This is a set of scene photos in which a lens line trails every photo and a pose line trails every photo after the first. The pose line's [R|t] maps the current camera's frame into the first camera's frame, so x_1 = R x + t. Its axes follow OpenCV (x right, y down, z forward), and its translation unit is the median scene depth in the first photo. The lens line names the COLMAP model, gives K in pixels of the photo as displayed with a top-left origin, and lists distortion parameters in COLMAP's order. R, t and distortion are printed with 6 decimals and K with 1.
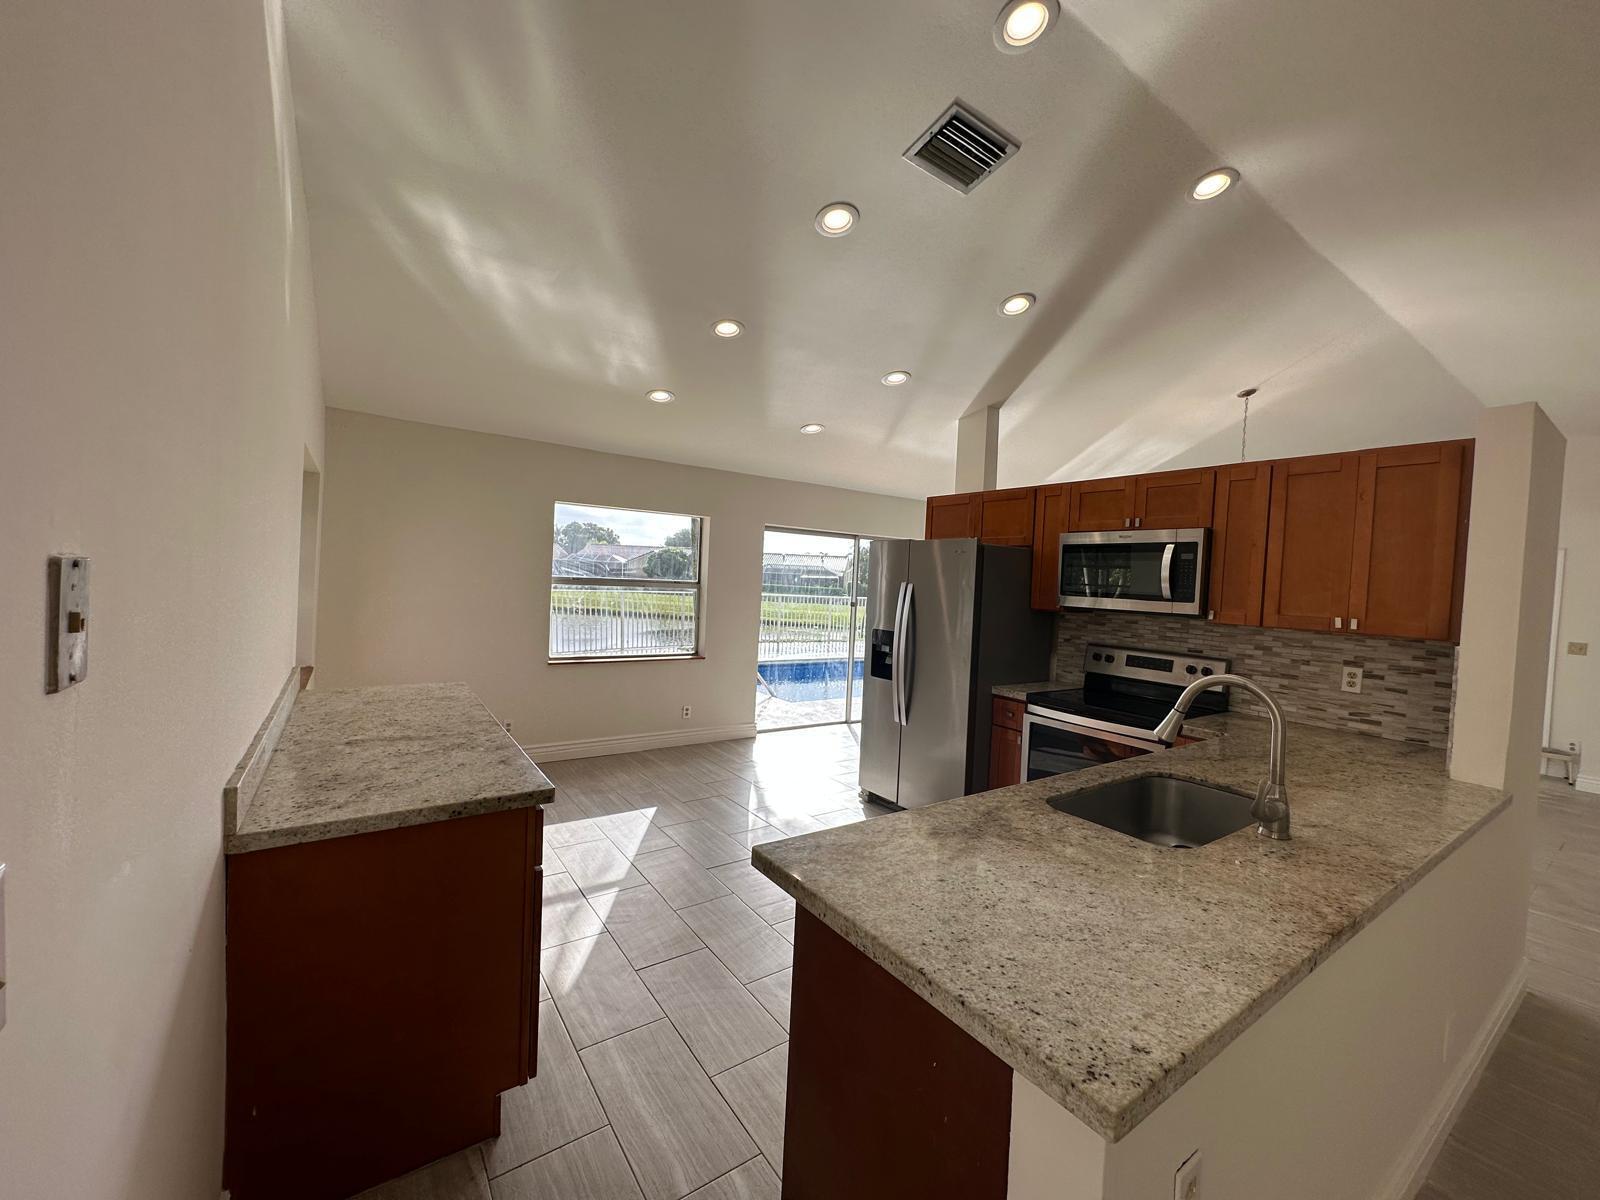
lens RADIAL K [[647.3, 0, 801.2], [0, 647.3, 598.1], [0, 0, 1]] dist [-0.001701, -0.000296]
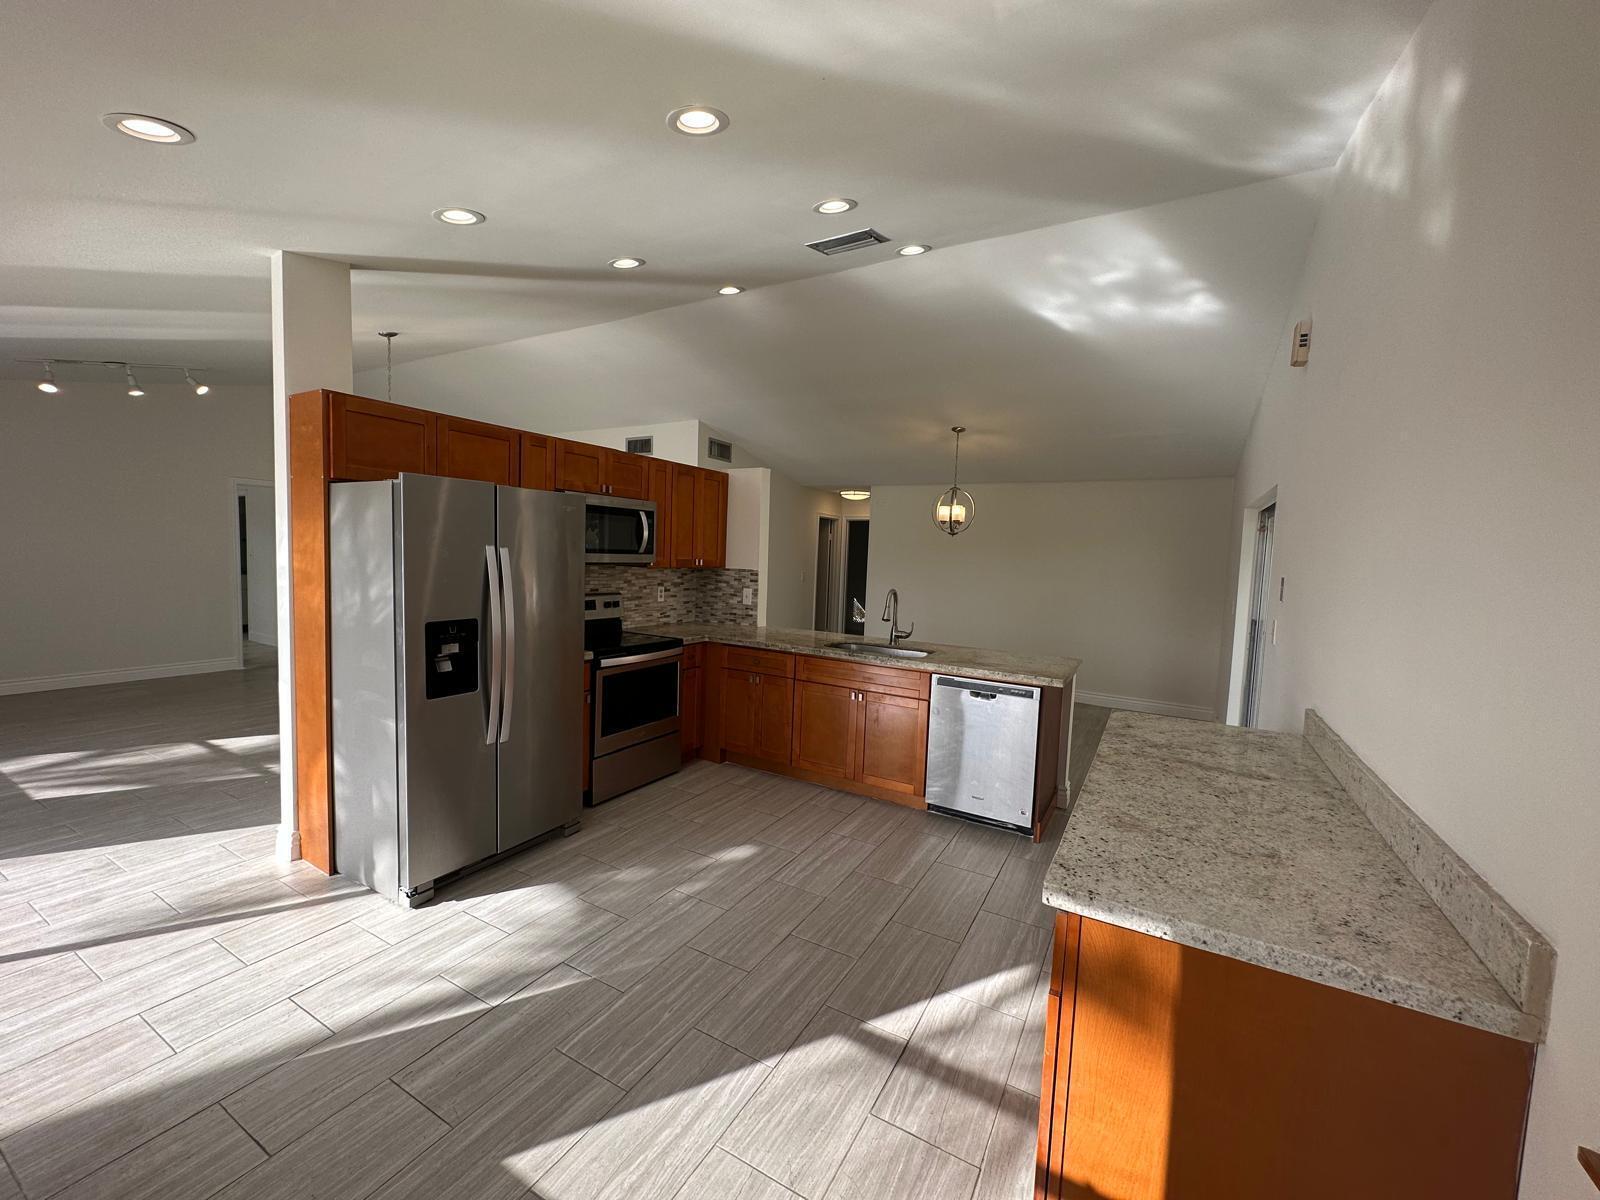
lens RADIAL K [[647.3, 0, 798.8], [0, 647.3, 597.8], [0, 0, 1]] dist [-0.001701, -0.000296]
pose [[-0.428831, -0.126237, 0.894521, -0.848588], [-0.030237, 0.991639, 0.125447, -0.090955], [-0.902878, 0.026748, -0.429063, 1.401825]]
